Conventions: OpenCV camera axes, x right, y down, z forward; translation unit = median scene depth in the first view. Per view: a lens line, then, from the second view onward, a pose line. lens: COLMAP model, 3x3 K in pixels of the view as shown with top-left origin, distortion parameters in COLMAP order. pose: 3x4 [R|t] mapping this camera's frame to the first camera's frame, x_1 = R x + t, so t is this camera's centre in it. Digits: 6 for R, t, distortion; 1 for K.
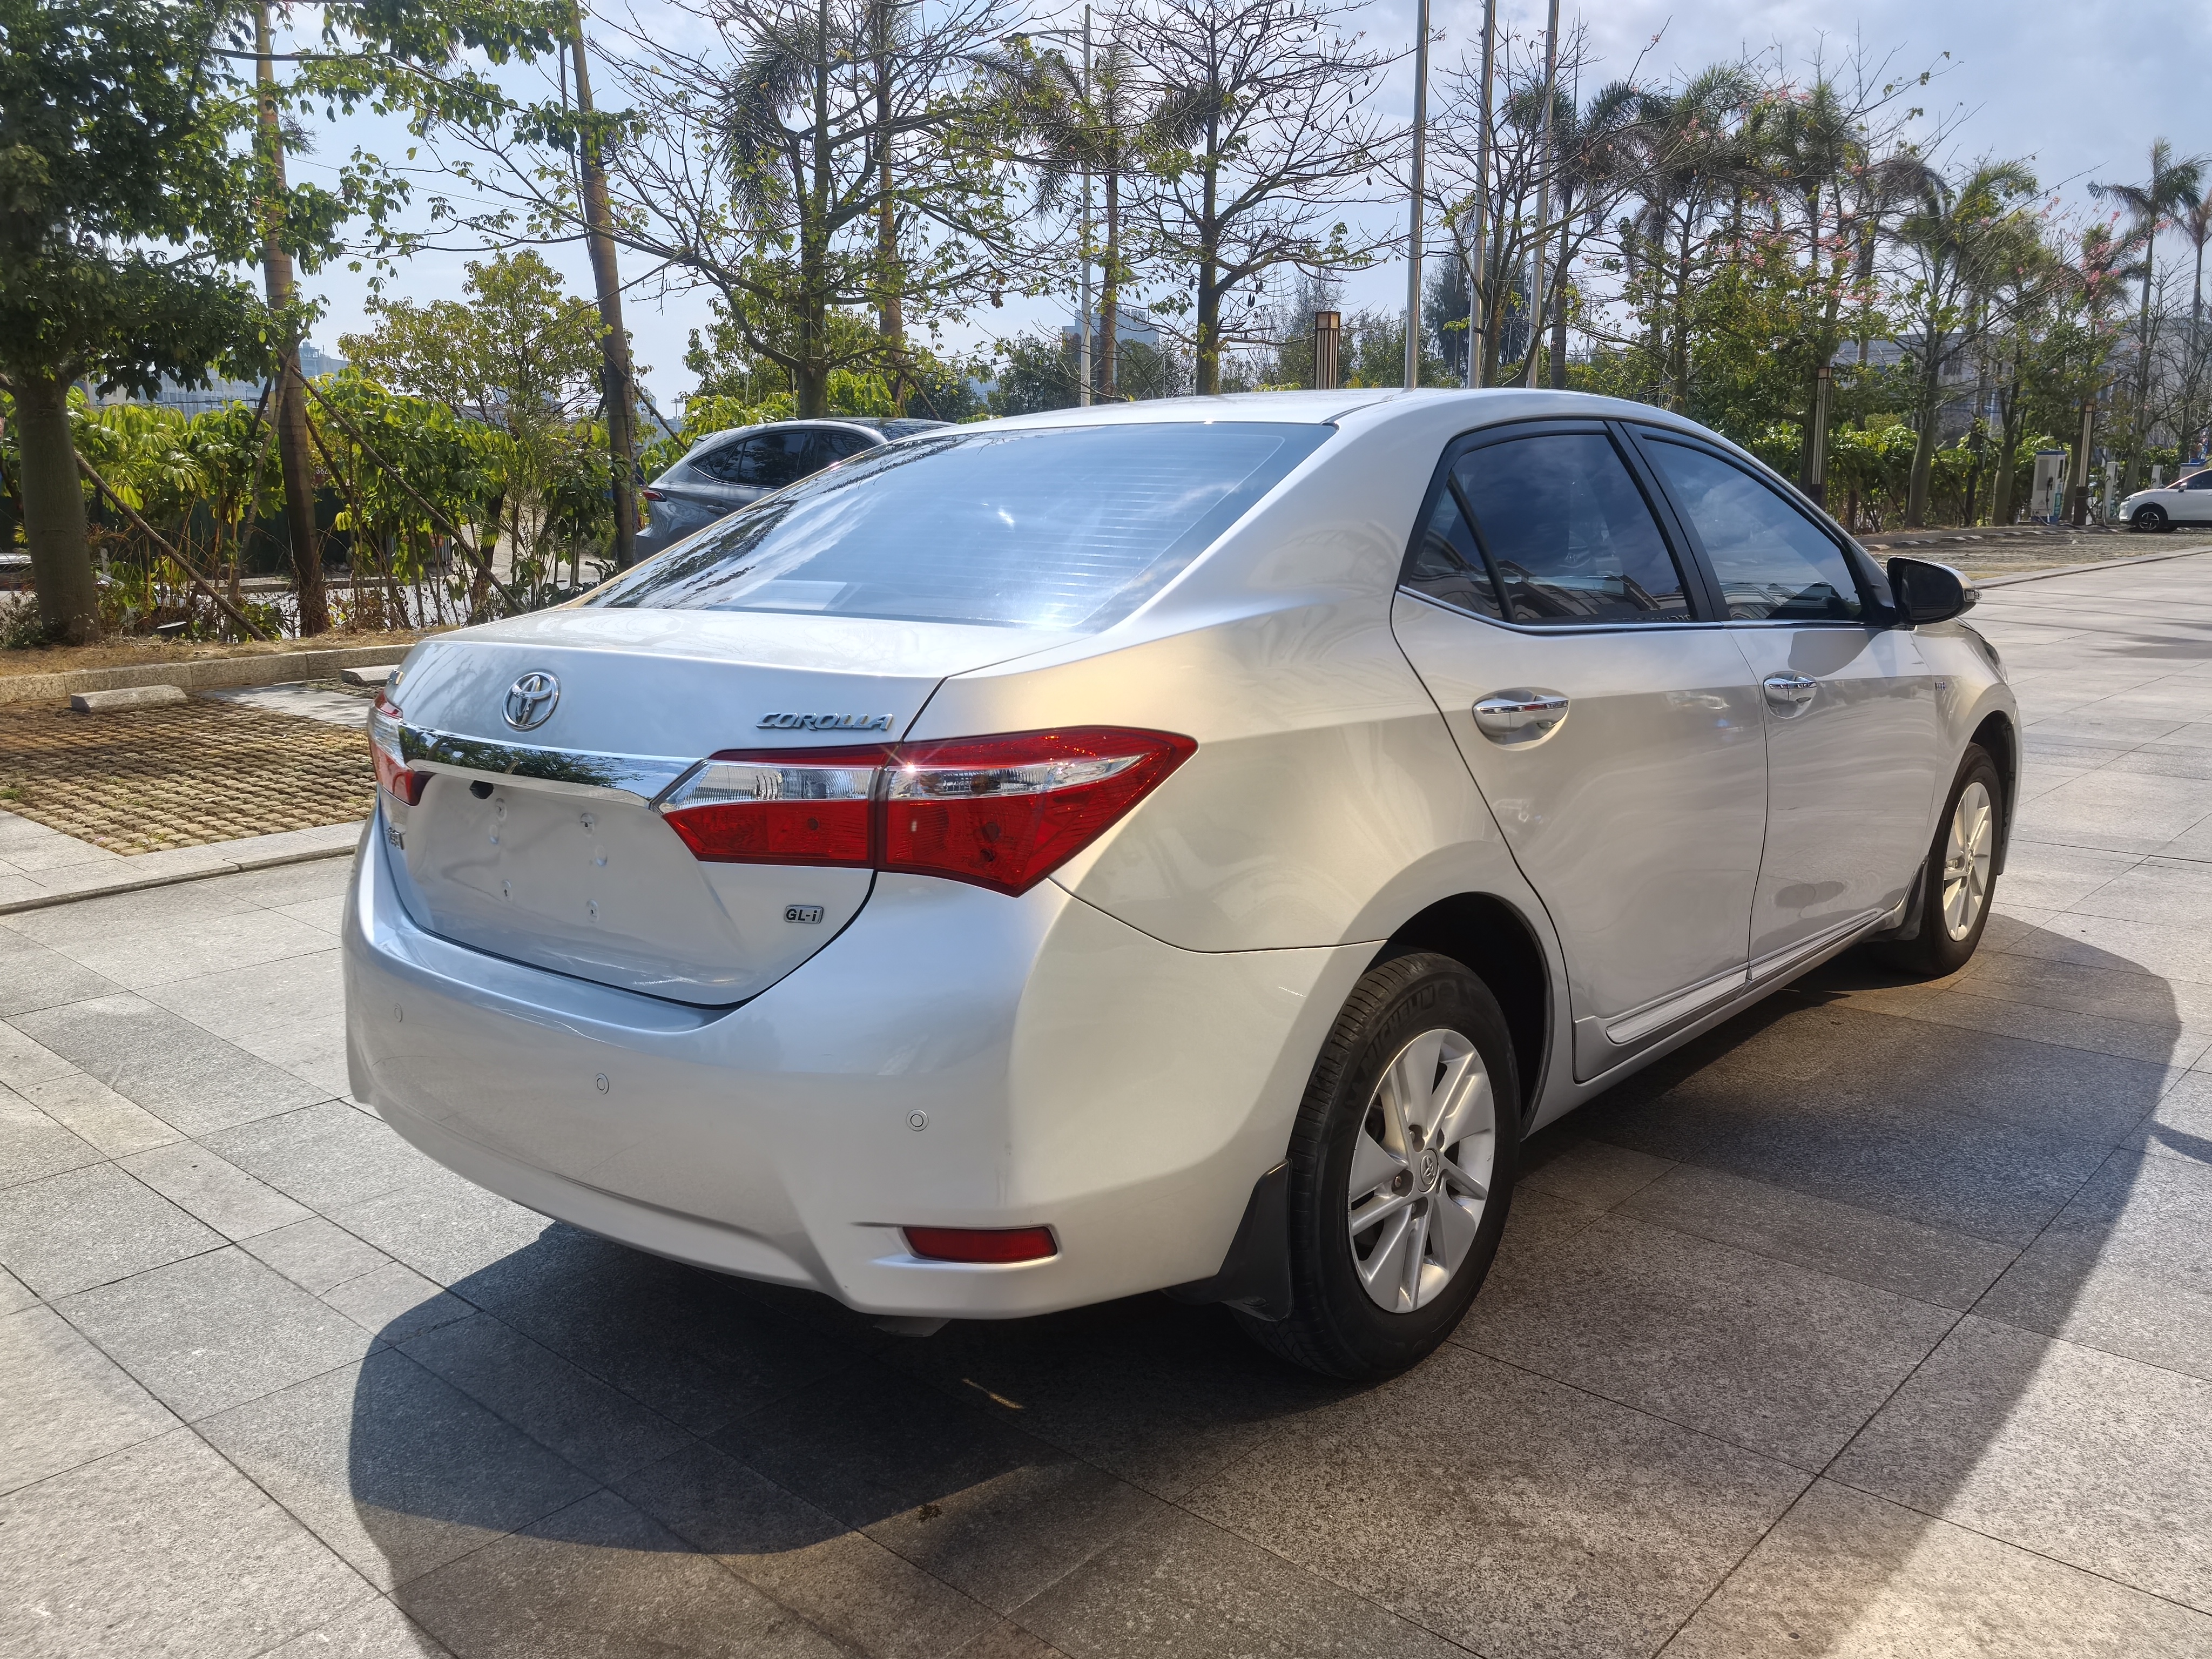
lens RADIAL K [[1754.8, 0, 1120.6], [0, 1754.8, 835.4], [0, 0, 1]] dist [0.032493, -0.046387]
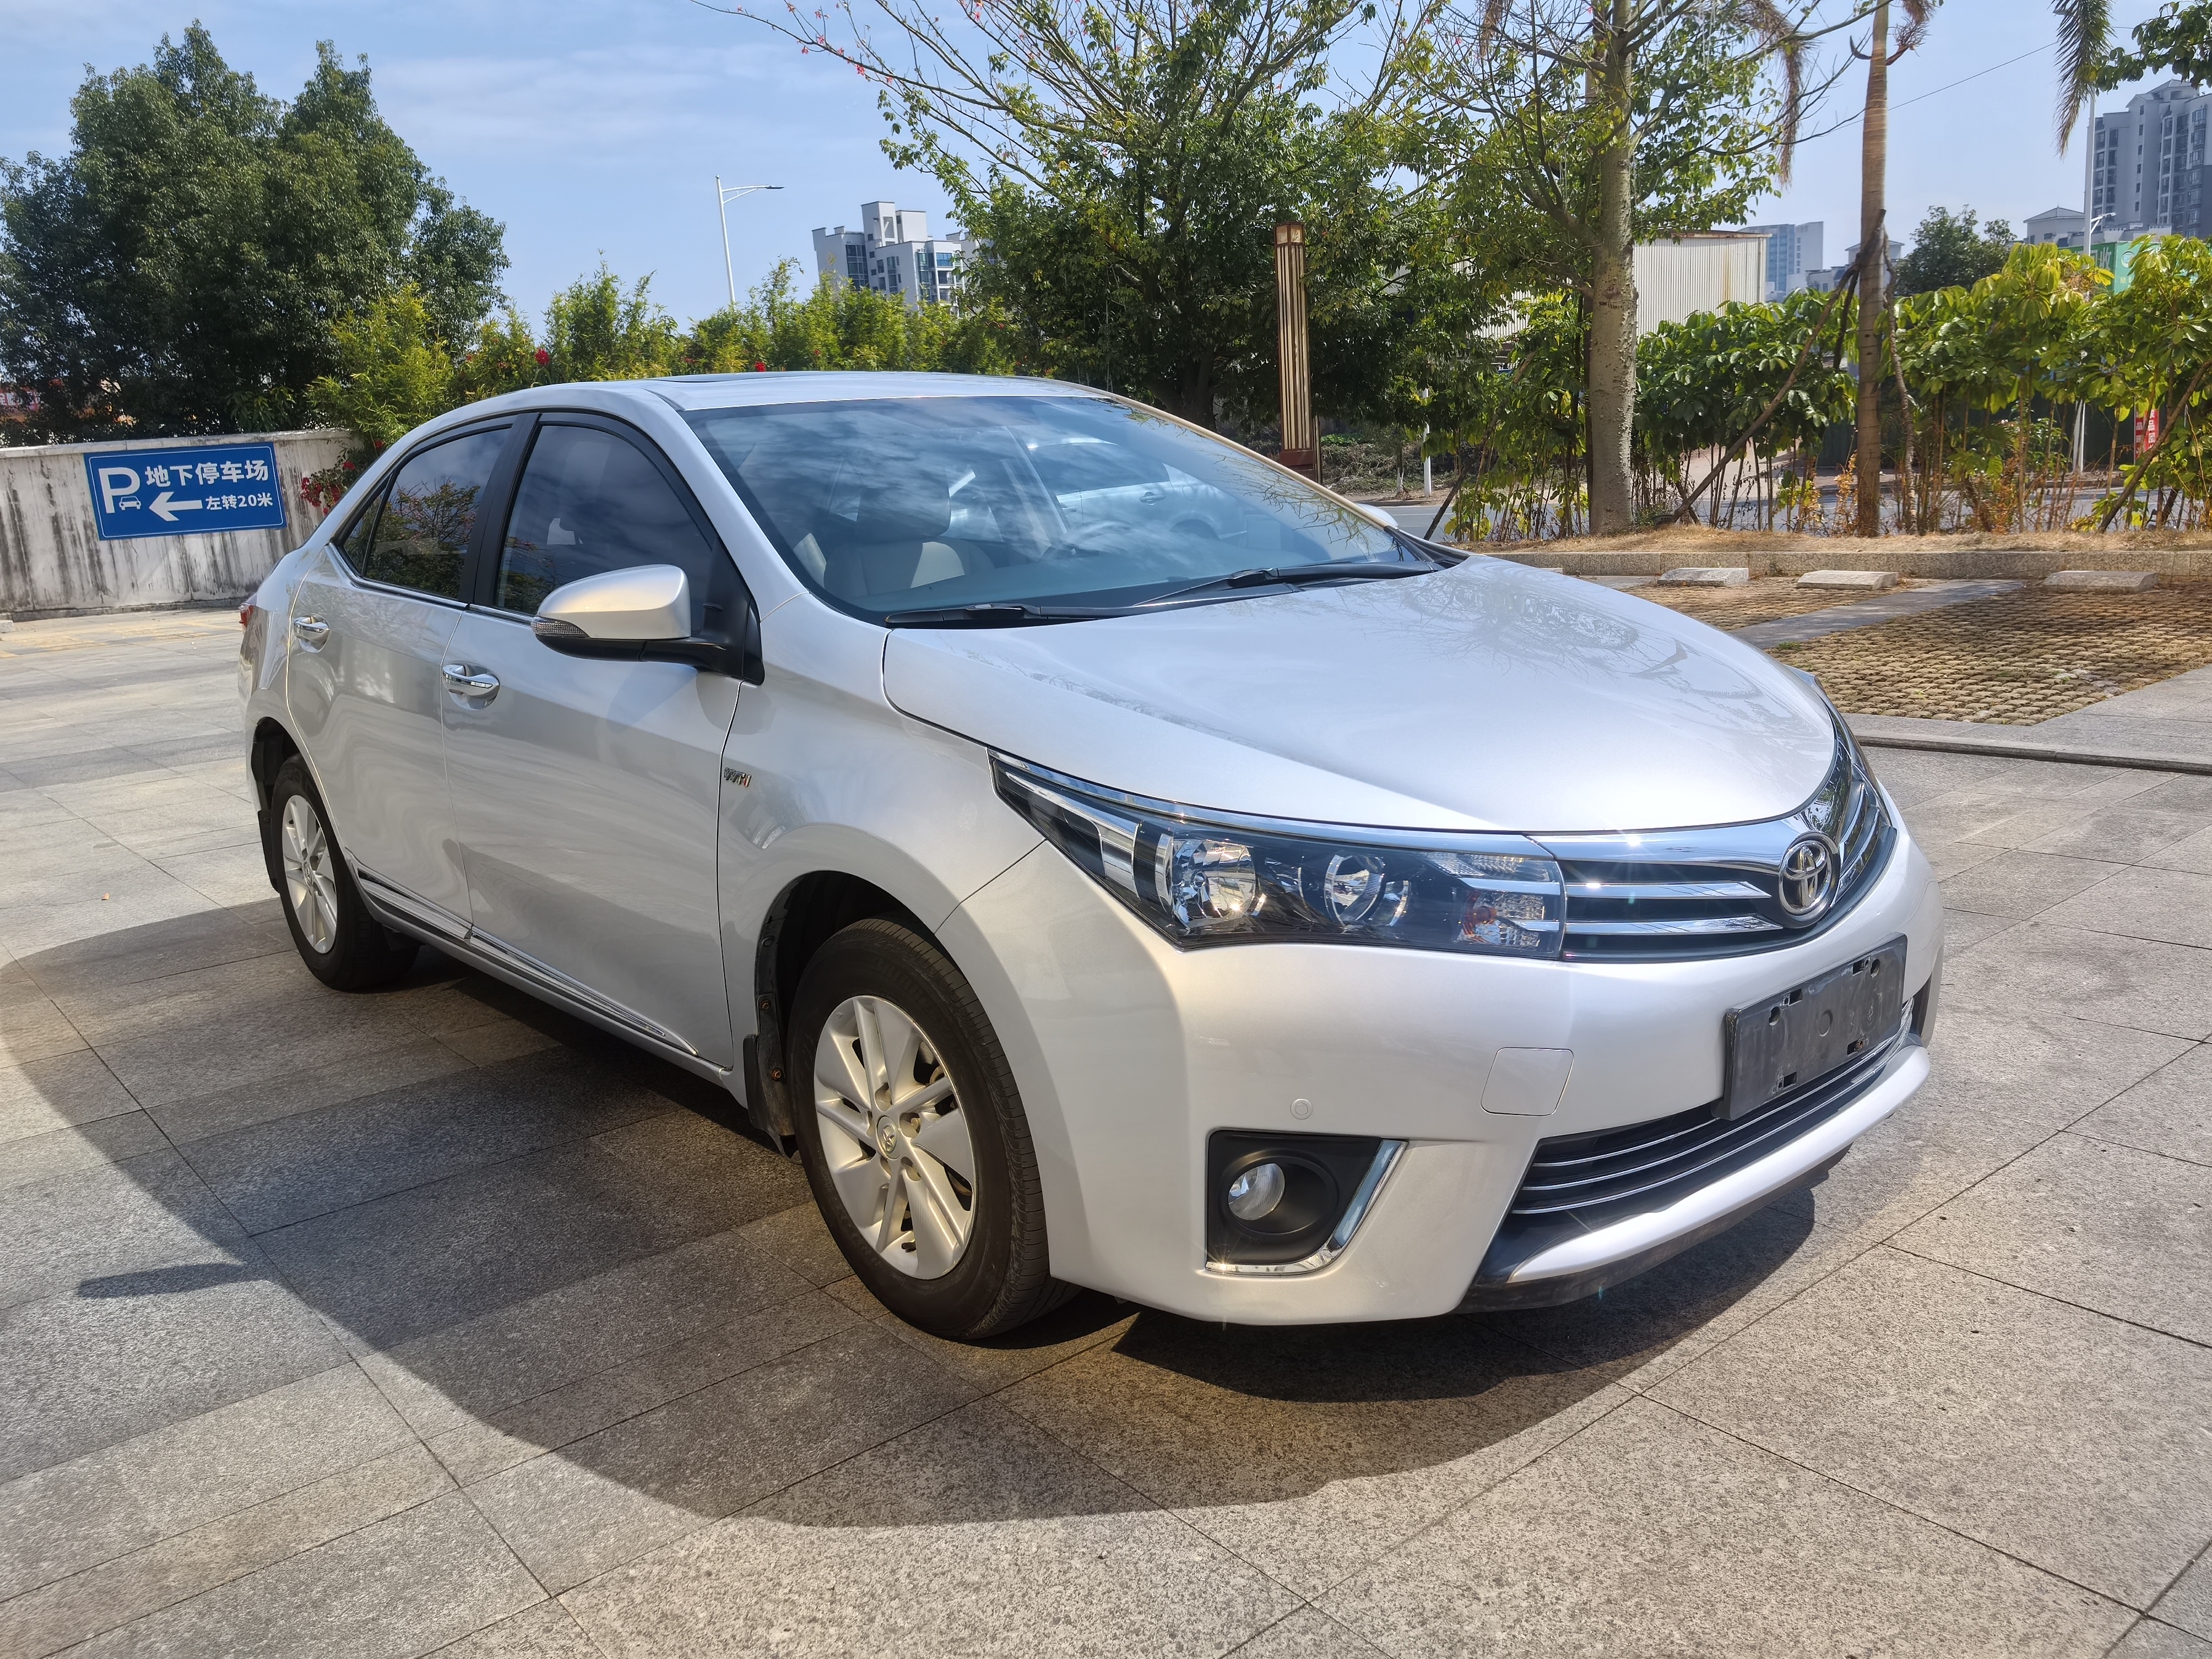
lens RADIAL K [[1754.8, 0, 1111.6], [0, 1754.8, 829.3], [0, 0, 1]] dist [0.032493, -0.046387]
pose [[-0.155055, 0.229245, -0.960940, 1.544382], [-0.127443, 0.959934, 0.249569, -0.353343], [0.979651, 0.161162, -0.119627, 1.773294]]
